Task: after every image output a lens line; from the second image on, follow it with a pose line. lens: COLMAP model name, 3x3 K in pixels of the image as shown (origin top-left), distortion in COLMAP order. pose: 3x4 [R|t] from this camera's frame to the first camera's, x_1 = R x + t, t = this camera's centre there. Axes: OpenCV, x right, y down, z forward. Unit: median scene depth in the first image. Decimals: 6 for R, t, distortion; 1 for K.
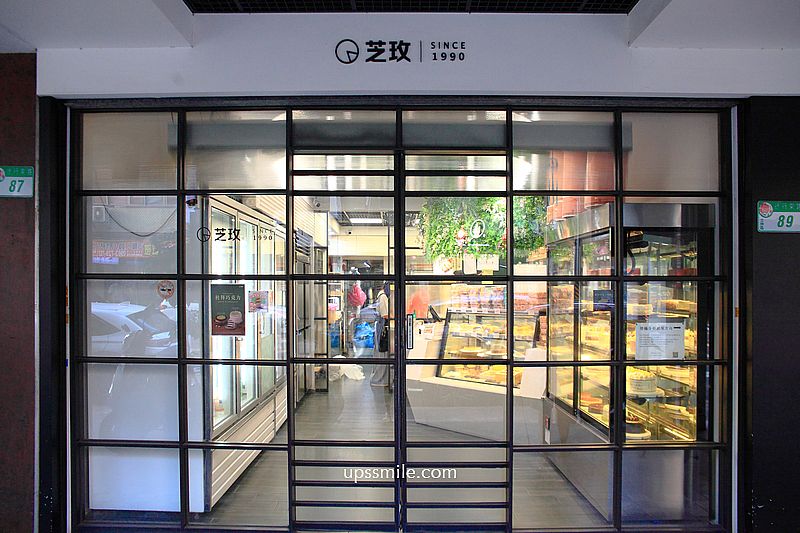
lens RADIAL K [[646.7, 0, 400.0], [0, 646.7, 266.5], [0, 0, 1]] dist [-0.003698, 0.006855]
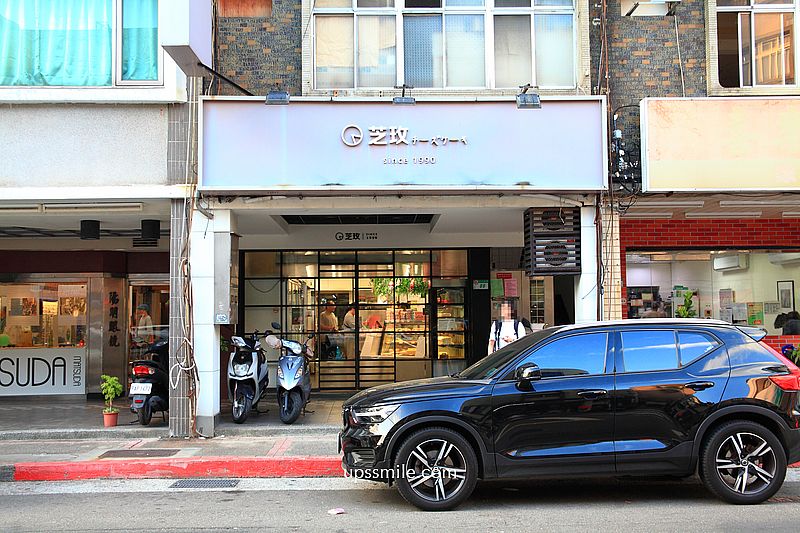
lens RADIAL K [[897.9, 0, 400.0], [0, 897.9, 266.5], [0, 0, 1]] dist [-0.000433, -0.000288]
pose [[0.999290, -0.006339, 0.037131, 0.043992], [0.007247, 0.999677, -0.024364, -0.064782], [-0.036964, 0.024616, 0.999013, -3.025047]]
